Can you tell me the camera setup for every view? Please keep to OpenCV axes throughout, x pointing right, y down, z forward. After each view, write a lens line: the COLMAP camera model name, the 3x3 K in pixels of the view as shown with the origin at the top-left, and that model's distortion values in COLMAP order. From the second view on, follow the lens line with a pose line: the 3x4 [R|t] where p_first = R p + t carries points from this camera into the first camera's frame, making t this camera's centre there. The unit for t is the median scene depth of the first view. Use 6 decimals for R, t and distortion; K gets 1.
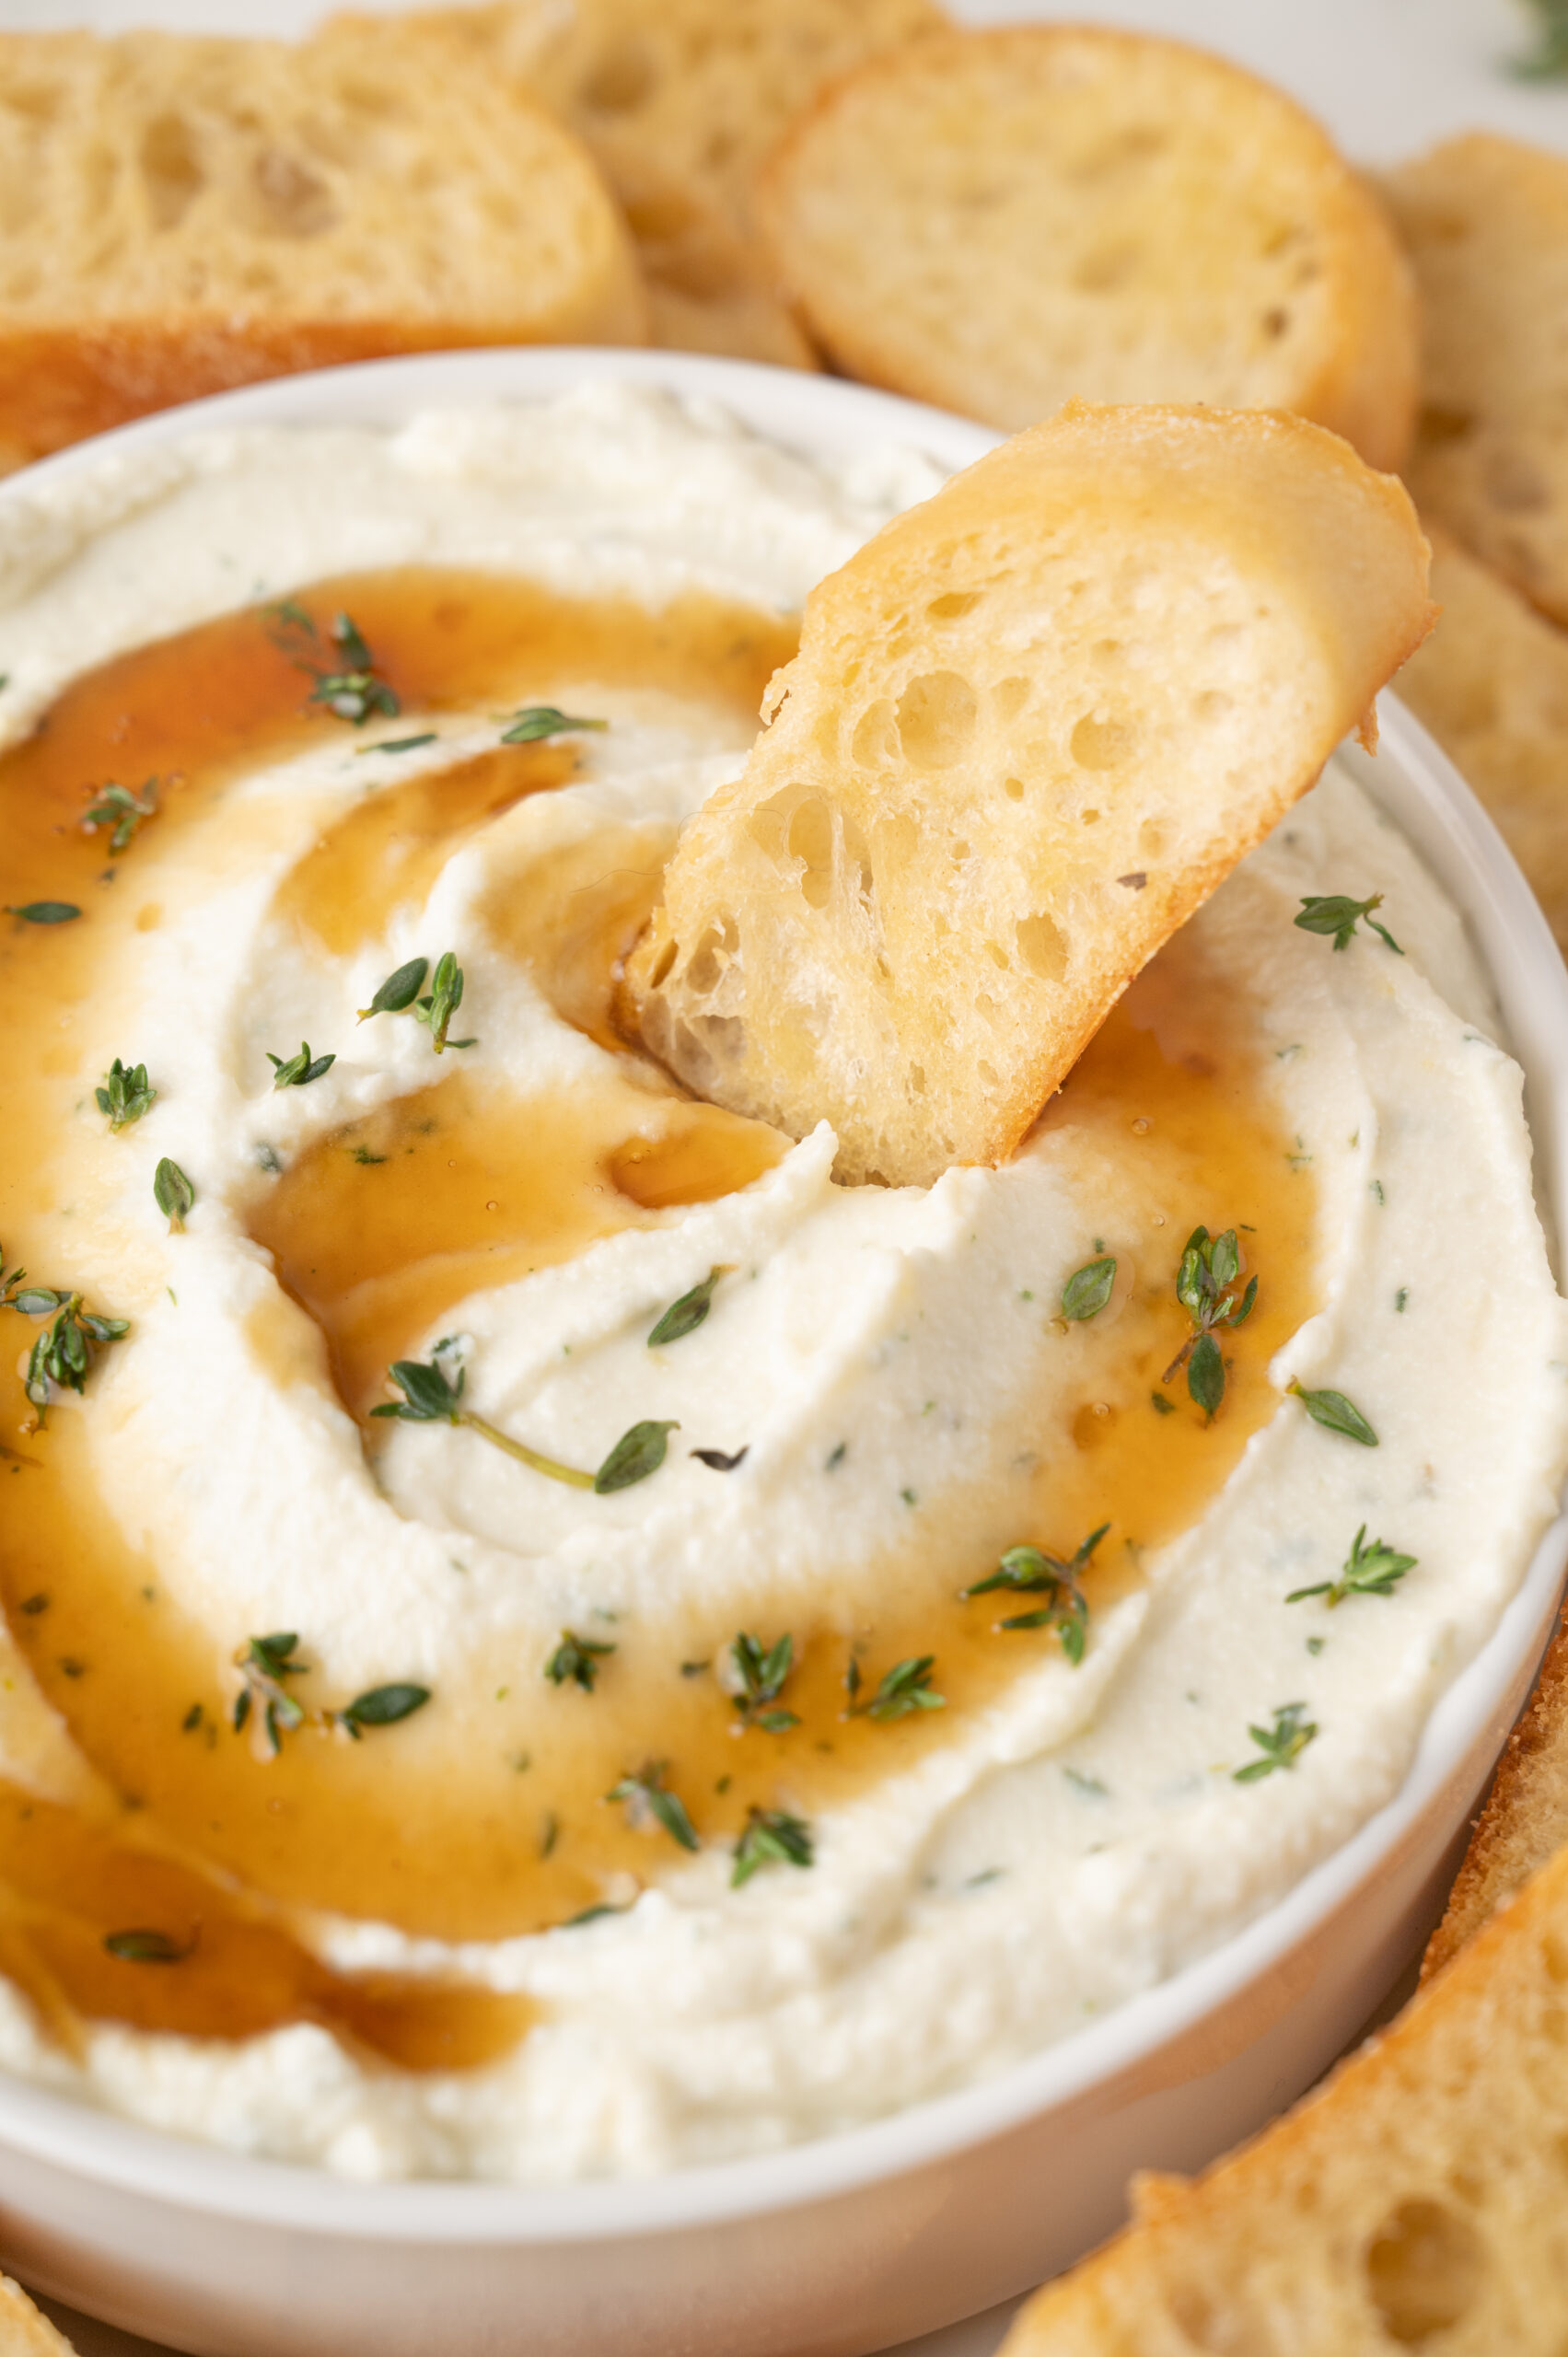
lens RADIAL K [[4841.1, 0, 749.1], [0, 4841.1, 1310.5], [0, 0, 1]] dist [-0.003160, 0.000000]
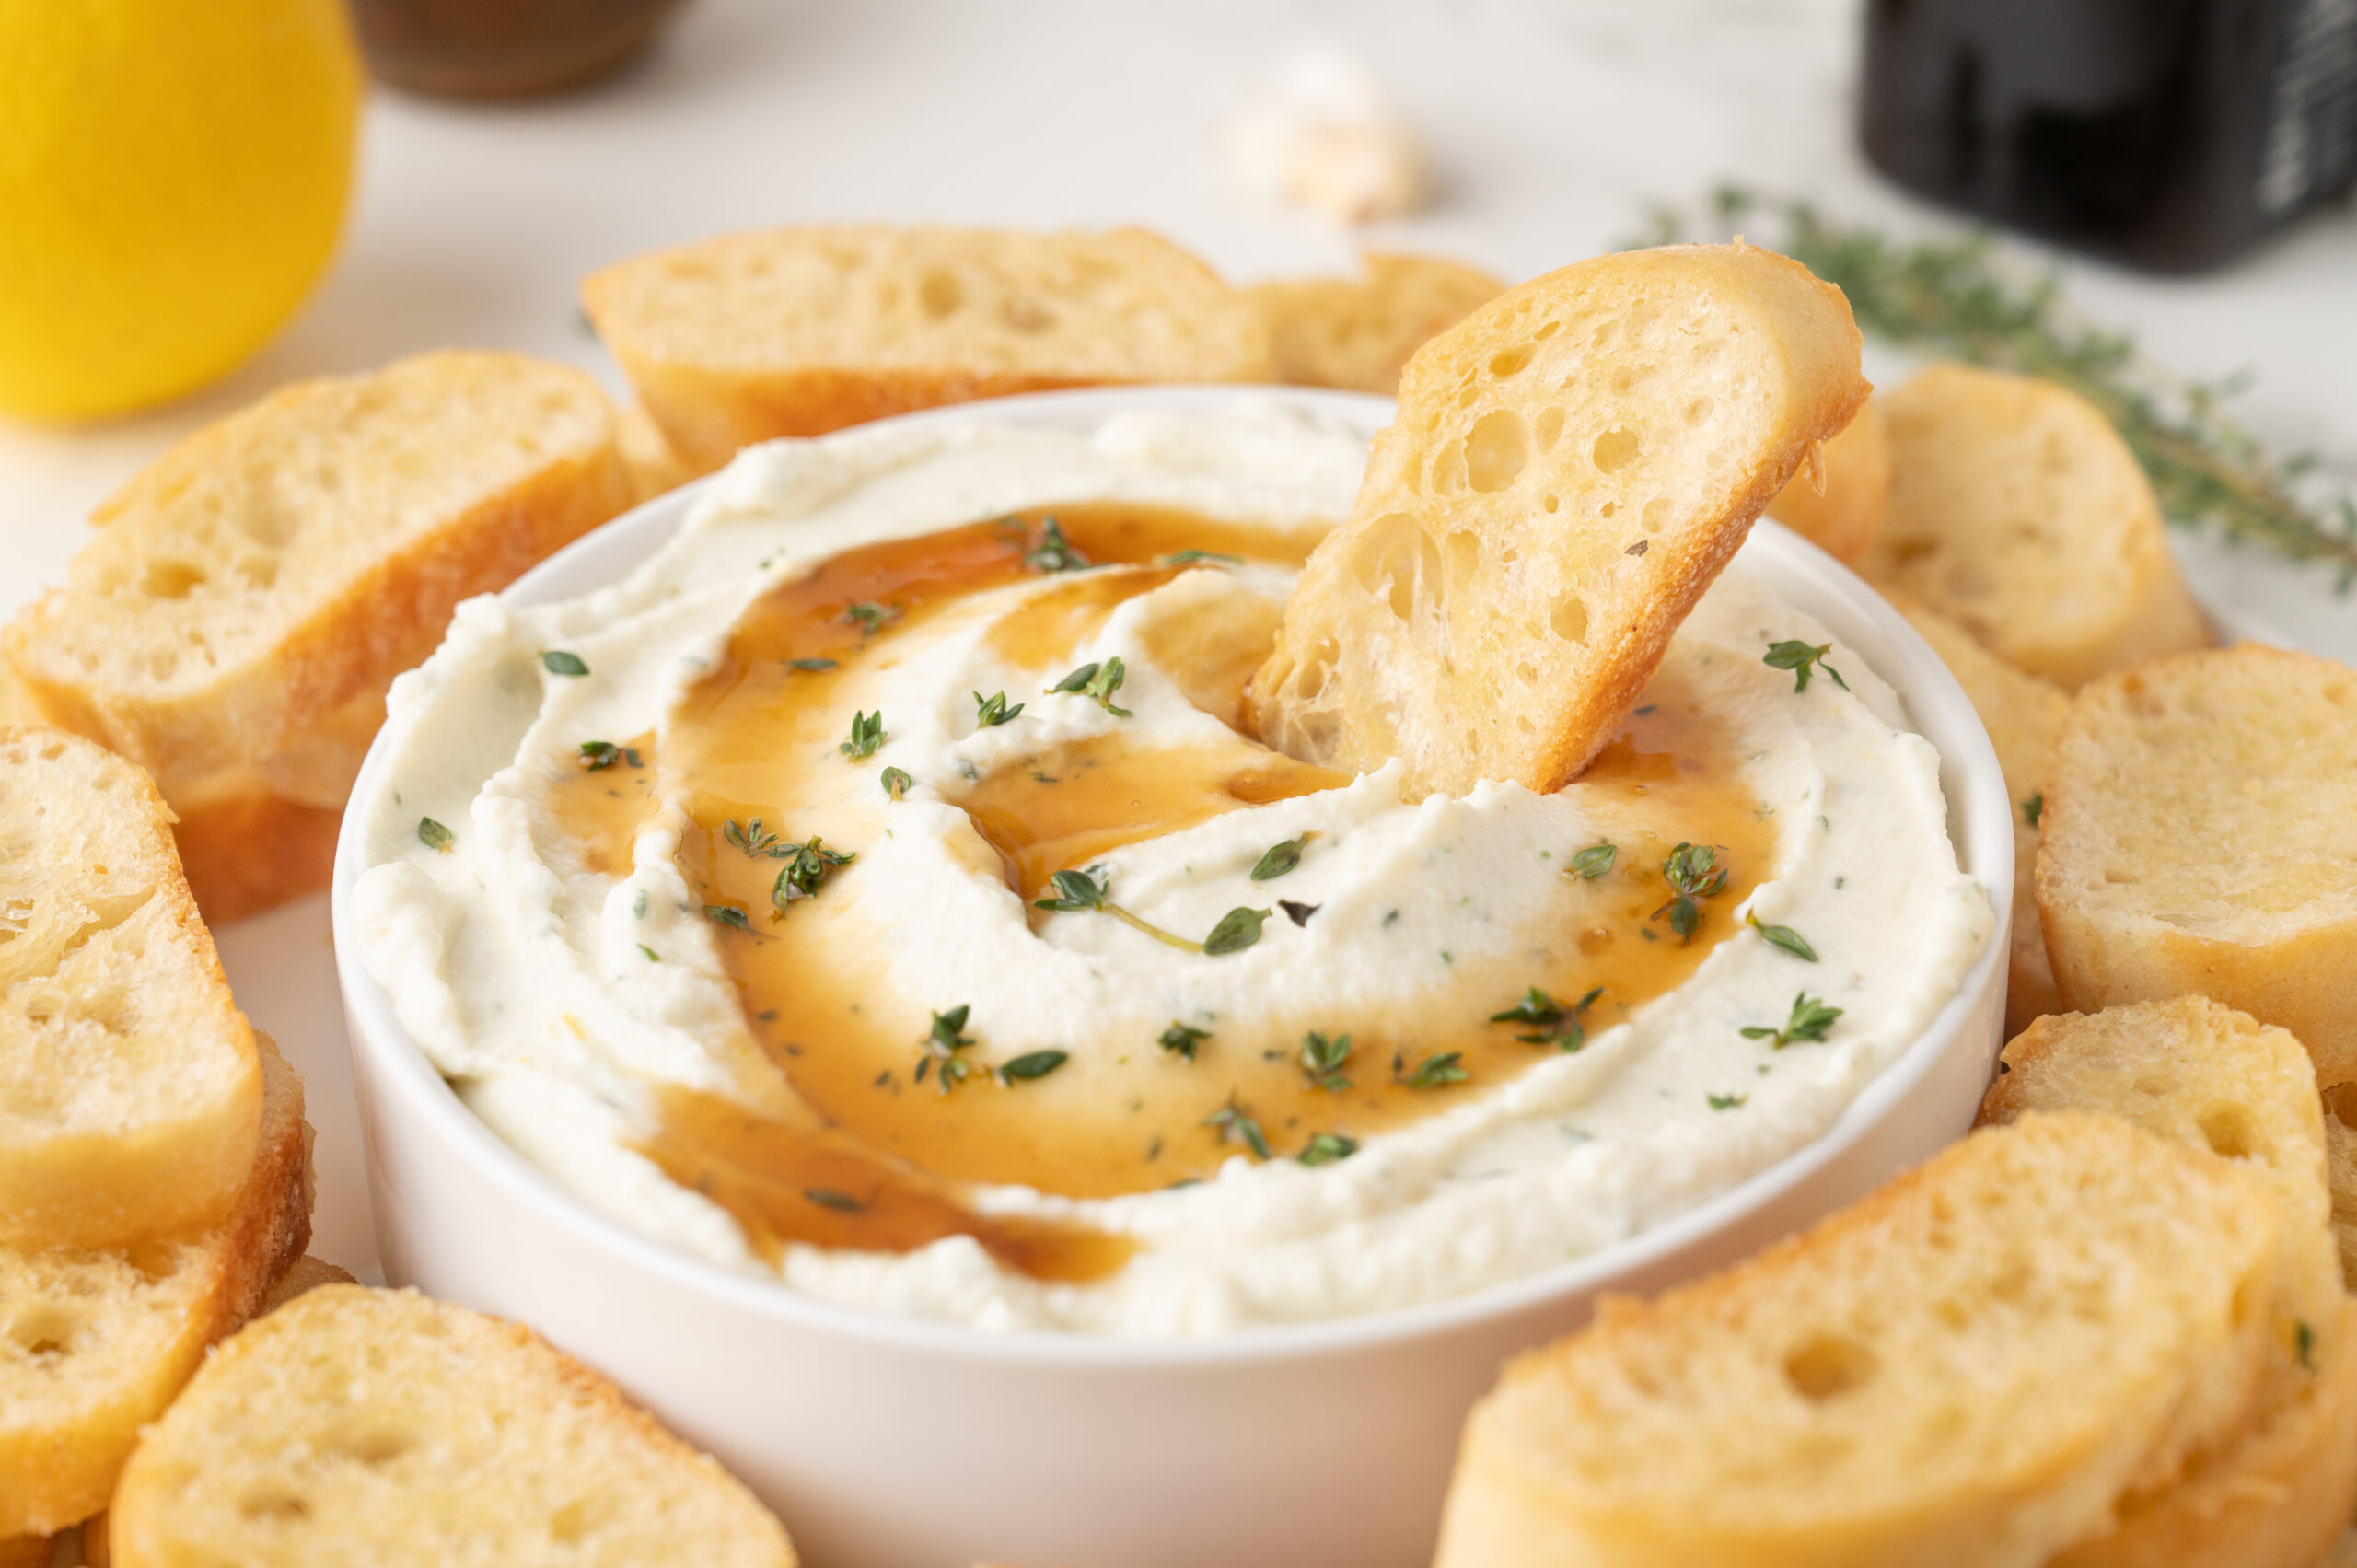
lens RADIAL K [[4841.1, 0, 997.6], [0, 4841.1, 1077.9], [0, 0, 1]] dist [-0.003160, 0.000000]
pose [[0.995124, 0.049358, -0.085392, 0.025078], [-0.077472, 0.926984, -0.367013, 0.545635], [0.061042, 0.371839, 0.926288, -0.189134]]
